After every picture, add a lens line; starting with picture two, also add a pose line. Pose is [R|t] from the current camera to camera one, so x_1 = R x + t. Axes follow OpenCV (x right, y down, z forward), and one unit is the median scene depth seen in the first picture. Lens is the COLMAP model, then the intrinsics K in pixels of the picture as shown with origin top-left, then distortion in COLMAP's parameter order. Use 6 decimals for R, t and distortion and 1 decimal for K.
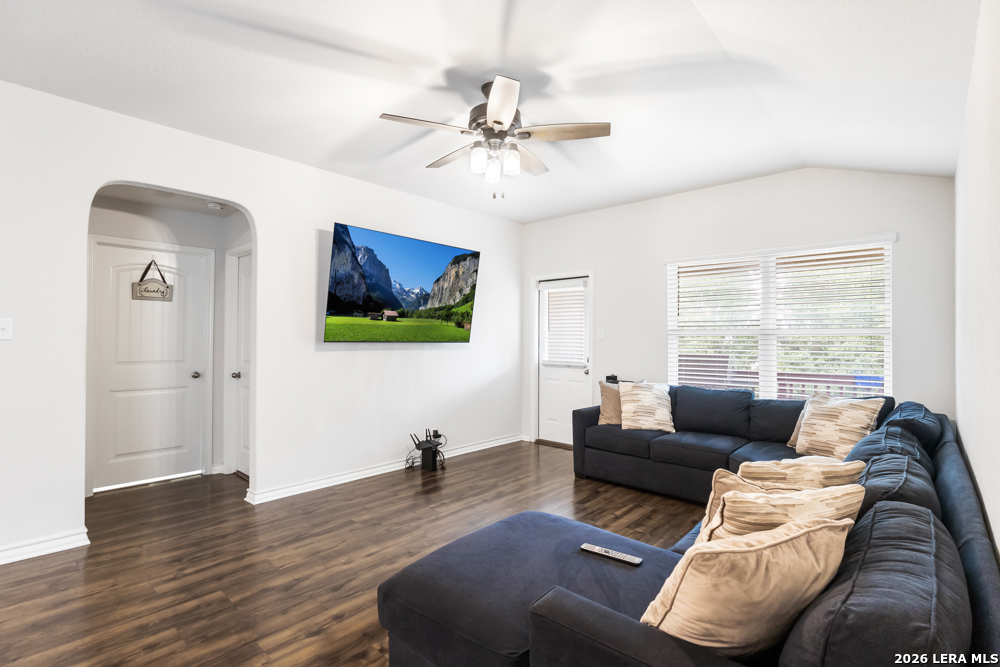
lens RADIAL K [[458.3, 0, 503.0], [0, 458.3, 333.1], [0, 0, 1]] dist [-0.001916, -0.000048]
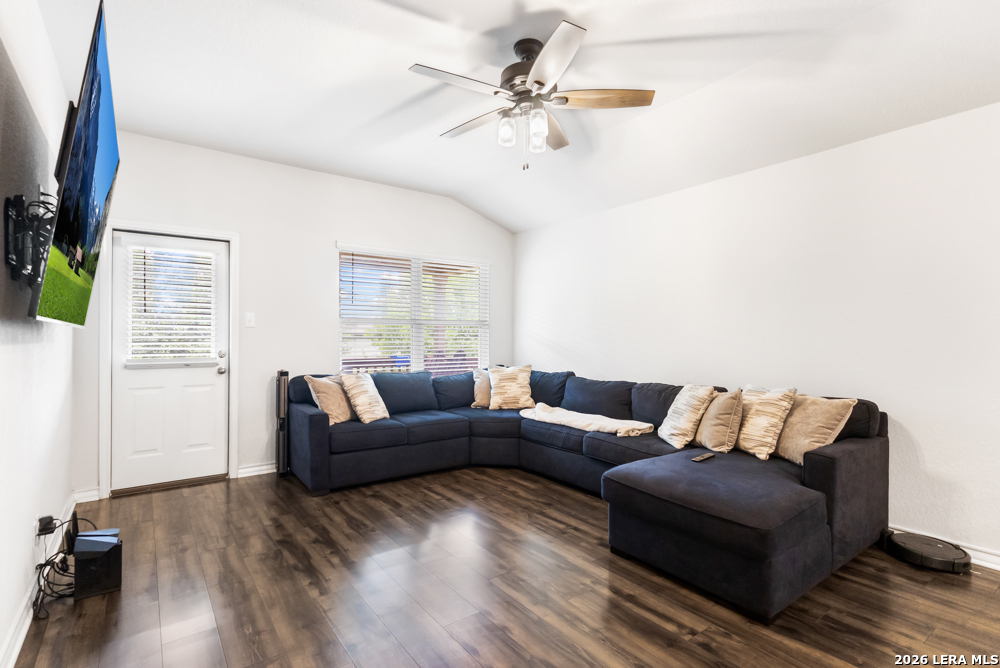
lens RADIAL K [[469.2, 0, 497.4], [0, 469.2, 334.8], [0, 0, 1]] dist [0.004064, -0.000660]
pose [[0.224039, 0.001600, 0.974579, -0.659116], [-0.012311, 0.999924, 0.001189, 0.029654], [-0.974502, -0.012265, 0.224042, 0.586335]]
